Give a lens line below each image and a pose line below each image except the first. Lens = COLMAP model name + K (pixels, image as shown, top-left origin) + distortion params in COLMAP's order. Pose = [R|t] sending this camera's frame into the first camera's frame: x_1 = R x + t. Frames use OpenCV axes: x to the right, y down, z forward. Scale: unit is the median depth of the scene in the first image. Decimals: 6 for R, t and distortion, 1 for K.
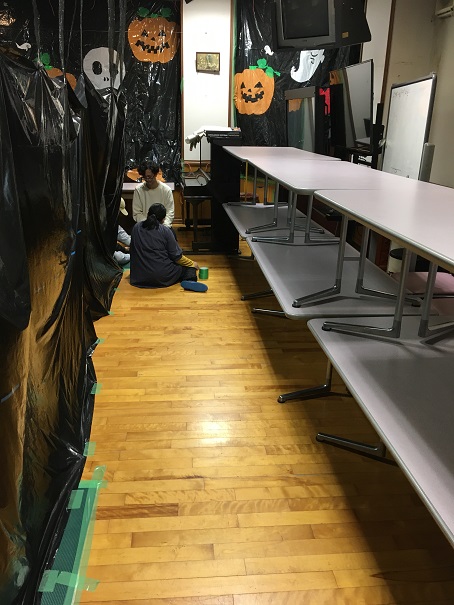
lens RADIAL K [[515.1, 0, 227.0], [0, 515.1, 302.5], [0, 0, 1]] dist [-0.002982, -0.004322]
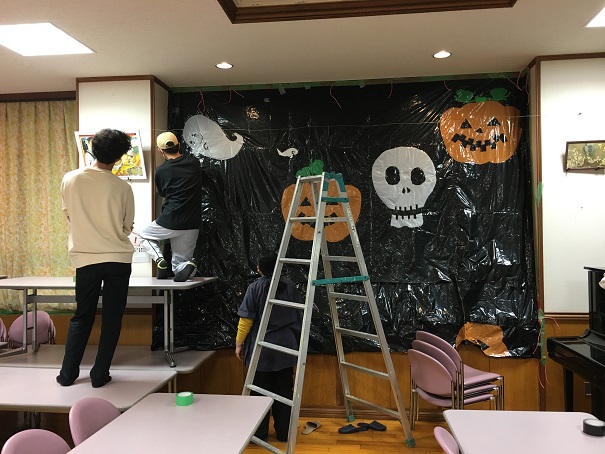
lens RADIAL K [[515.1, 0, 302.5], [0, 515.1, 227.0], [0, 0, 1]] dist [-0.002982, -0.004322]
pose [[0.980284, -0.034042, -0.194637, -0.241873], [-0.035471, 0.938726, -0.342834, -0.163288], [0.194382, 0.342979, 0.919011, 0.393553]]
